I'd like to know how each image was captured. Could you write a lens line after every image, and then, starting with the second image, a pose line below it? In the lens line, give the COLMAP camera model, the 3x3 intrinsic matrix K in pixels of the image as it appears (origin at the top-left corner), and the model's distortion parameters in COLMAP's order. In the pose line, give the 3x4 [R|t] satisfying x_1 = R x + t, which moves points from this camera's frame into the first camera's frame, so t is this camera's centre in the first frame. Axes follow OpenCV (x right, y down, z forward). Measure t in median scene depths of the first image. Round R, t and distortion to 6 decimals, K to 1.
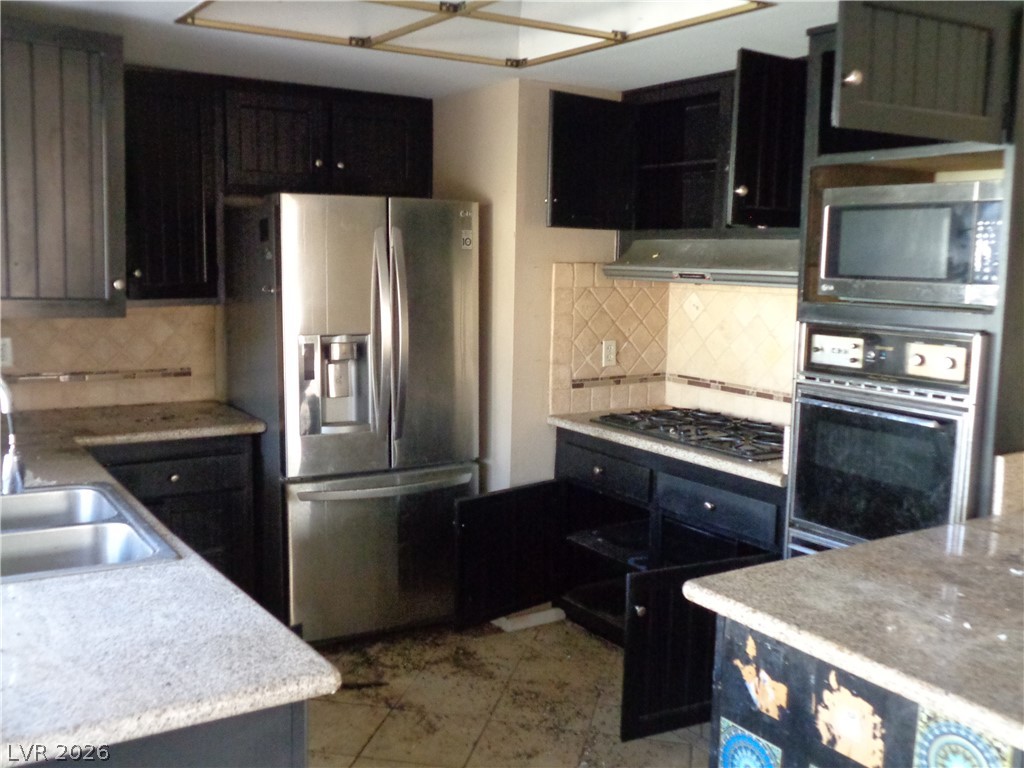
lens RADIAL K [[971.0, 0, 513.7], [0, 971.0, 382.5], [0, 0, 1]] dist [-0.048345, 0.000000]
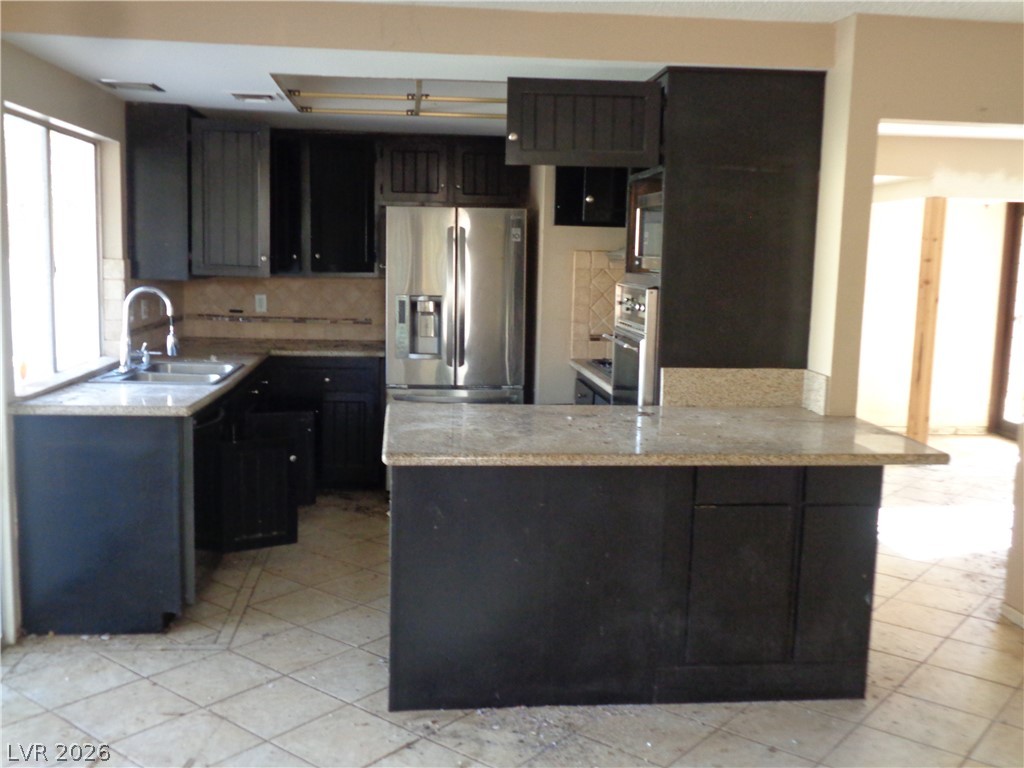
lens RADIAL K [[971.0, 0, 508.7], [0, 971.0, 384.6], [0, 0, 1]] dist [-0.048345, 0.000000]
pose [[0.895208, 0.061208, -0.441426, 0.580940], [-0.061526, 0.998013, 0.013609, 0.057645], [0.441382, 0.014976, 0.897195, -0.309221]]
